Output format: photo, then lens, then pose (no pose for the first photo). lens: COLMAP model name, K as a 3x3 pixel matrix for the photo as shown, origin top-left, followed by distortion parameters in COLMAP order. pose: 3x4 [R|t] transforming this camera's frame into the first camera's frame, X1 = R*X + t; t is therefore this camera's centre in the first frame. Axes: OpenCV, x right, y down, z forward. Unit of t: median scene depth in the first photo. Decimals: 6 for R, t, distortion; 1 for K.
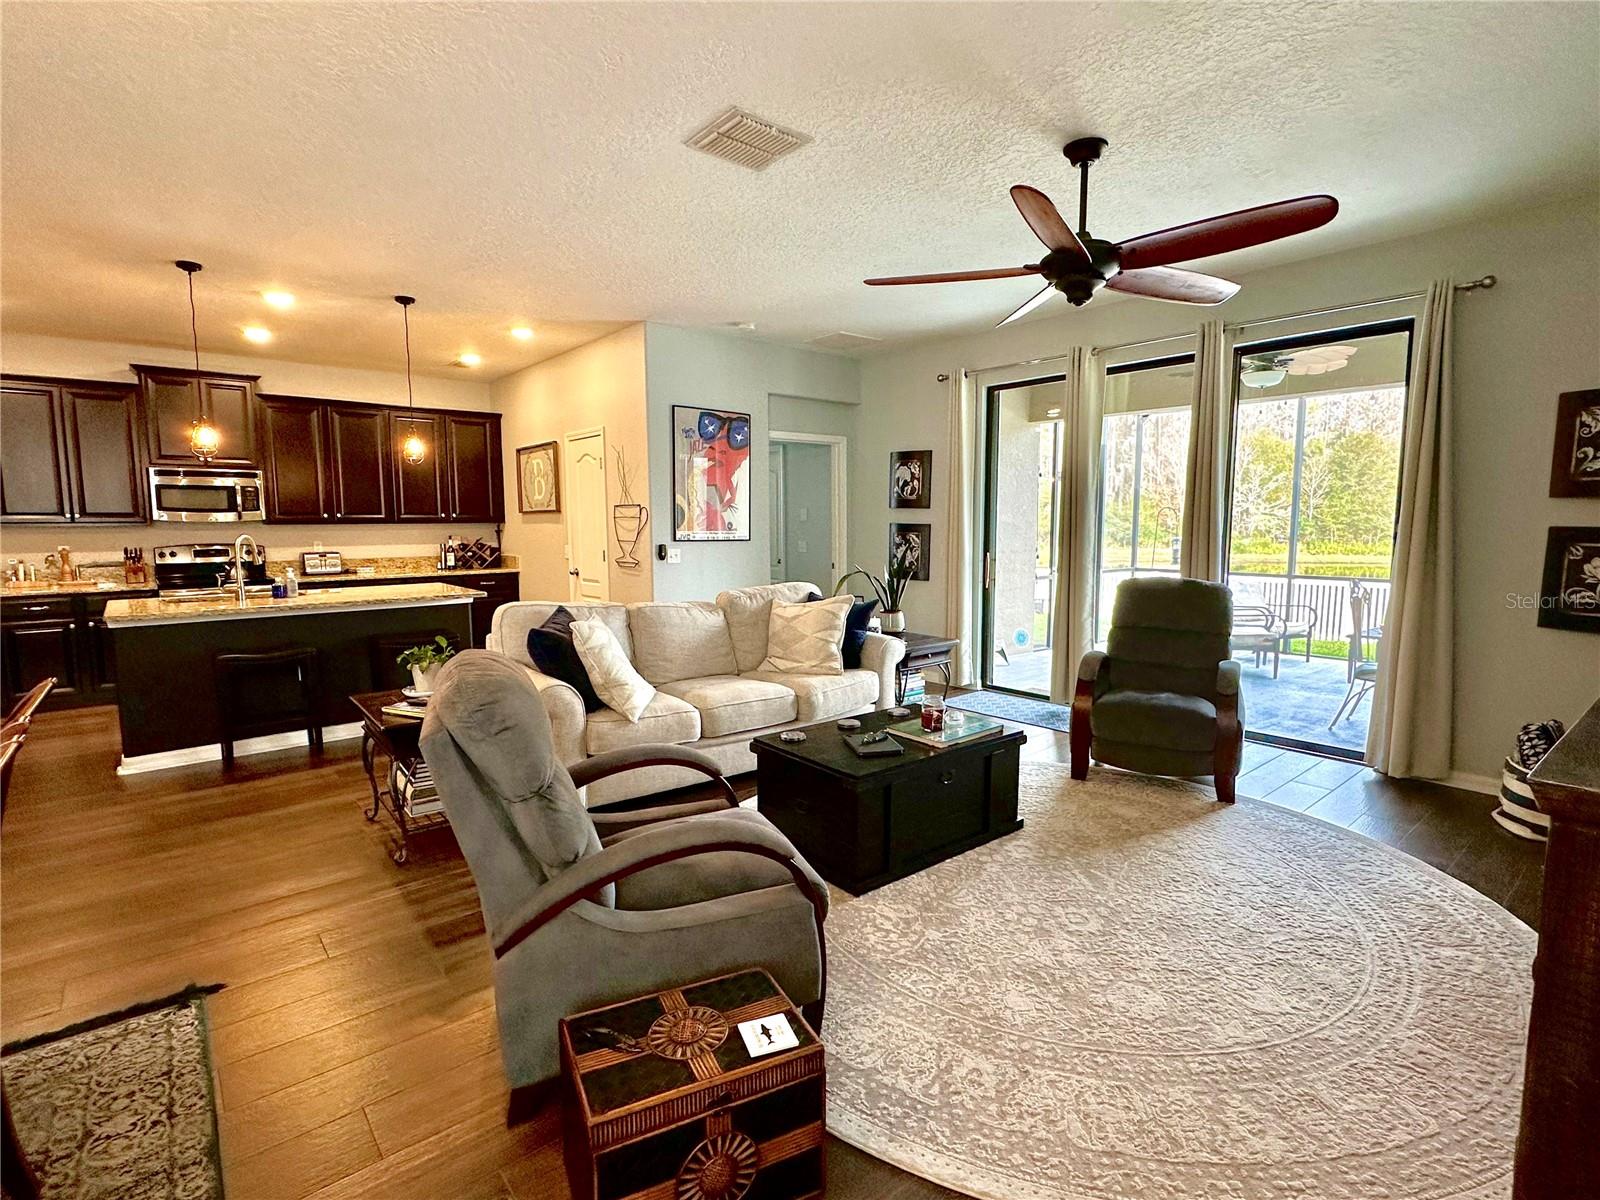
lens RADIAL K [[789.1, 0, 796.0], [0, 789.1, 611.2], [0, 0, 1]] dist [-0.011650, 0.001692]
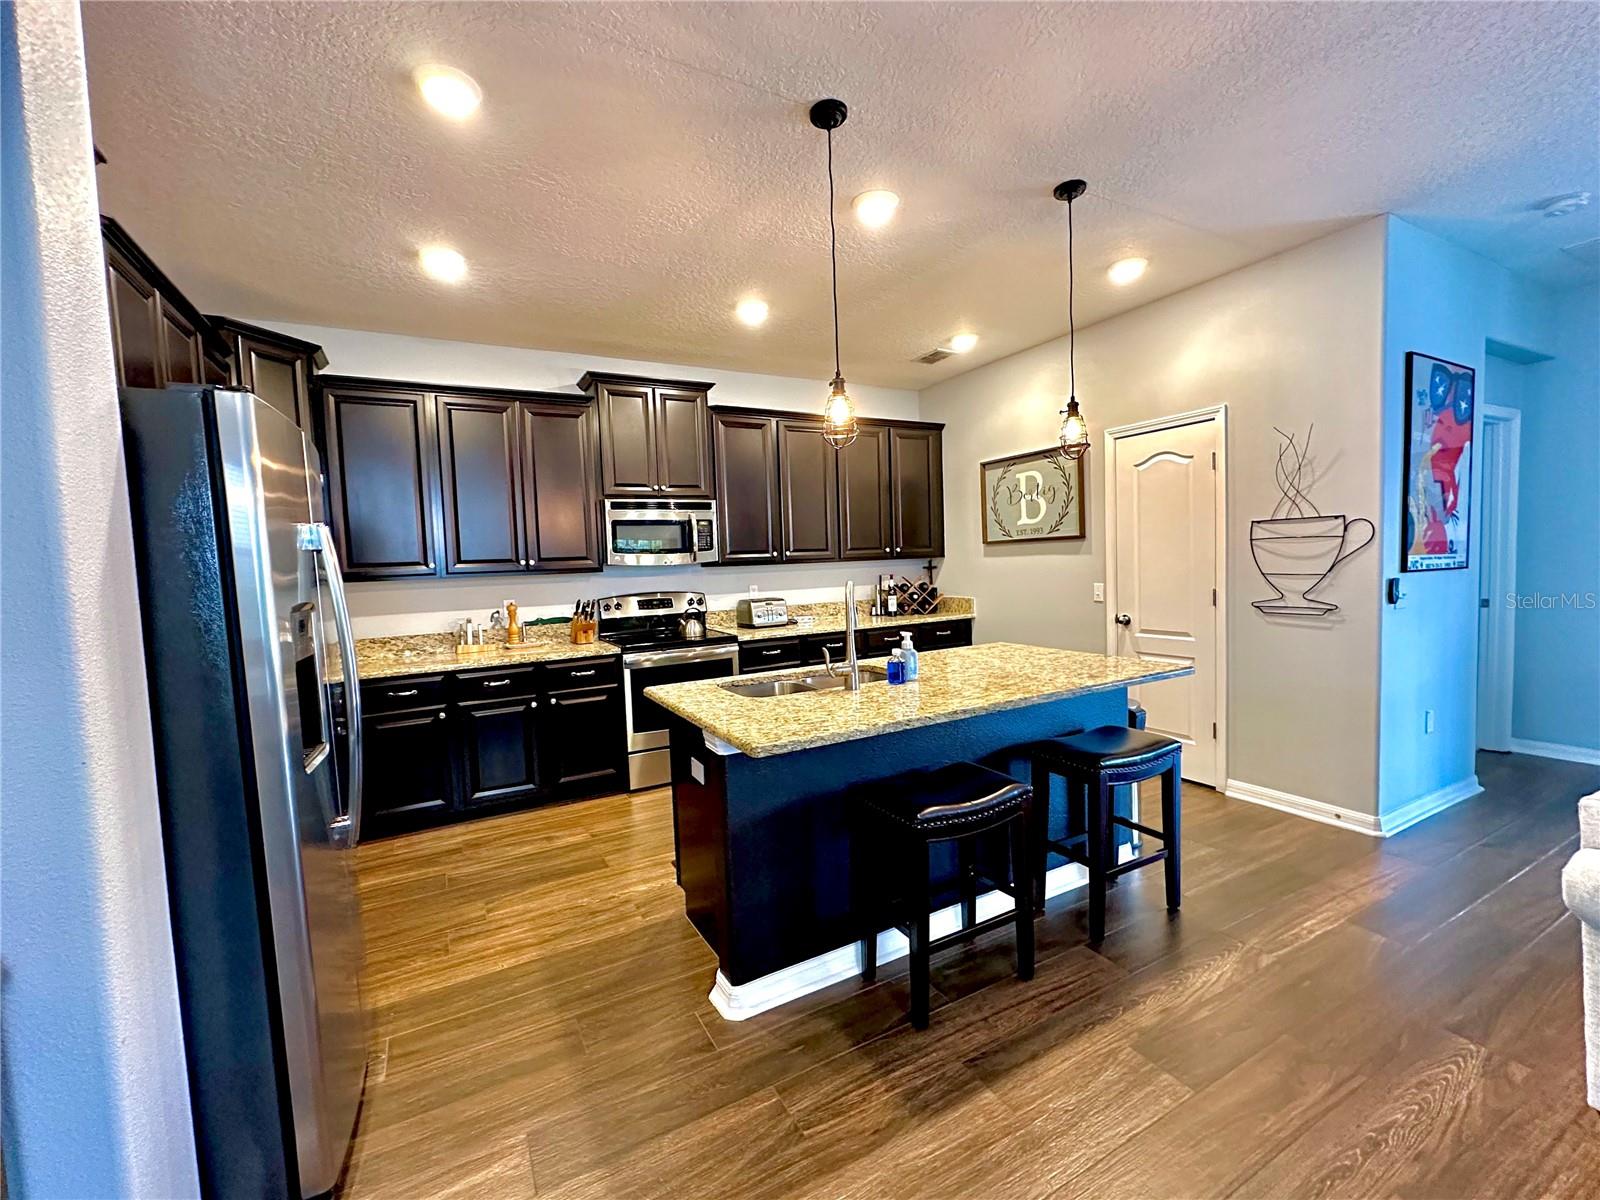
lens RADIAL K [[644.4, 0, 790.2], [0, 644.4, 613.8], [0, 0, 1]] dist [-0.003939, -0.000190]
pose [[0.978695, -0.016792, -0.204632, -0.500999], [0.011220, 0.999535, -0.028360, -0.045440], [0.205013, 0.025460, 0.978428, 0.393334]]
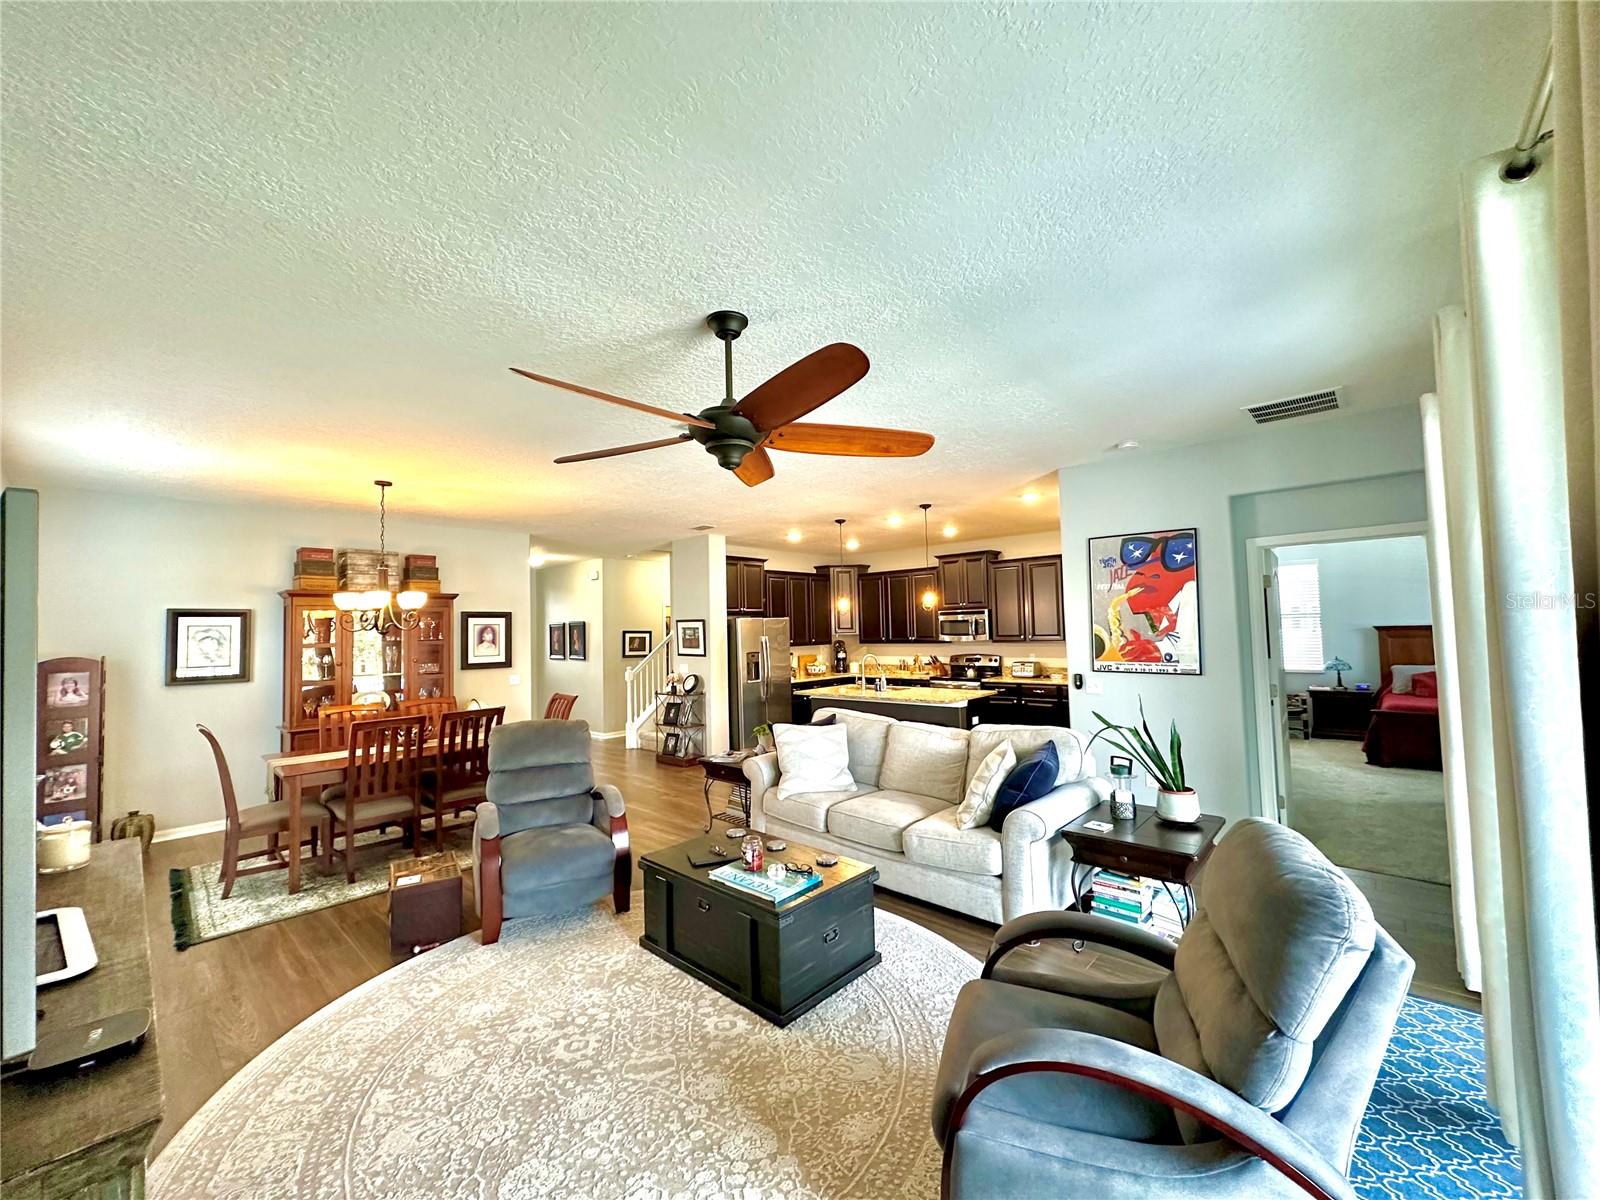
lens RADIAL K [[644.4, 0, 802.0], [0, 644.4, 596.5], [0, 0, 1]] dist [-0.003939, -0.000190]
pose [[0.125207, -0.051927, -0.990771, 0.588894], [-0.088374, 0.994076, -0.063269, -0.094522], [0.988187, 0.095480, 0.119876, 0.505315]]
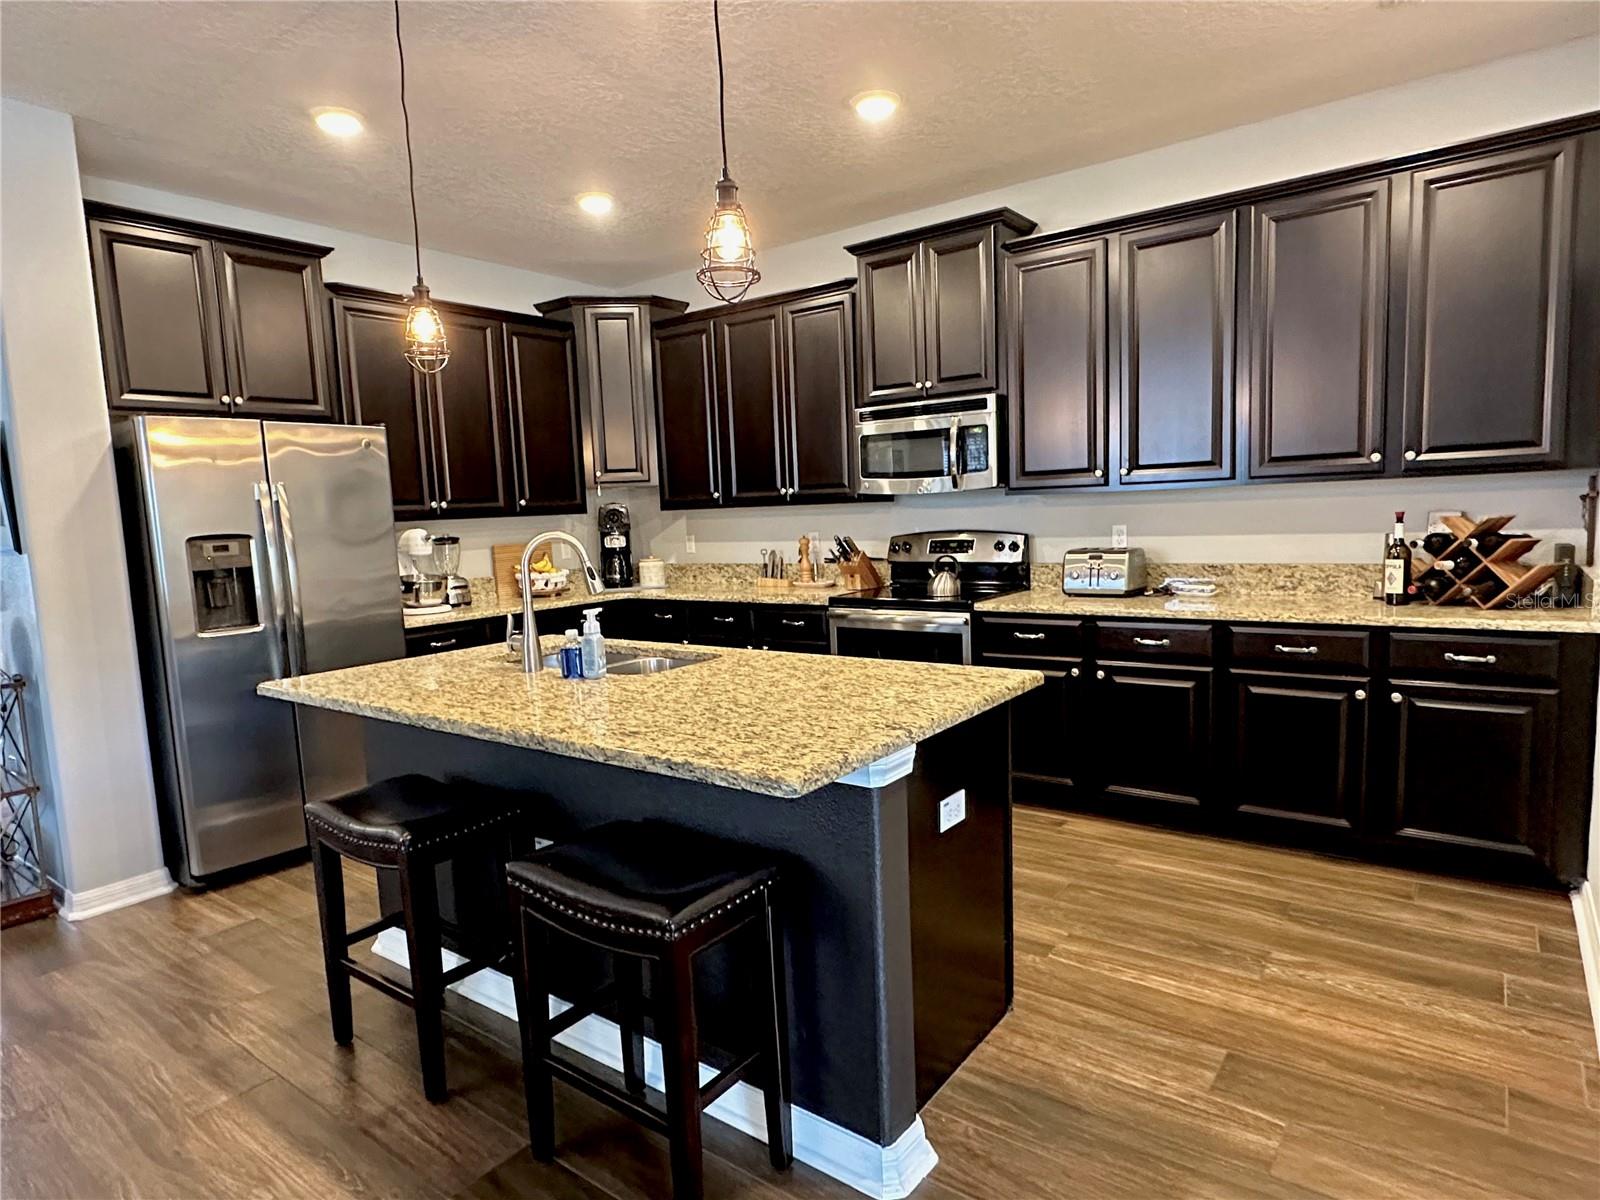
lens RADIAL K [[986.5, 0, 800.6], [0, 986.5, 596.9], [0, 0, 1]] dist [0.042954, 0.000856]
pose [[0.225954, 0.090577, -0.969918, -0.056028], [-0.068866, 0.994662, 0.076845, -0.090861], [0.971701, 0.049431, 0.230985, 0.772255]]
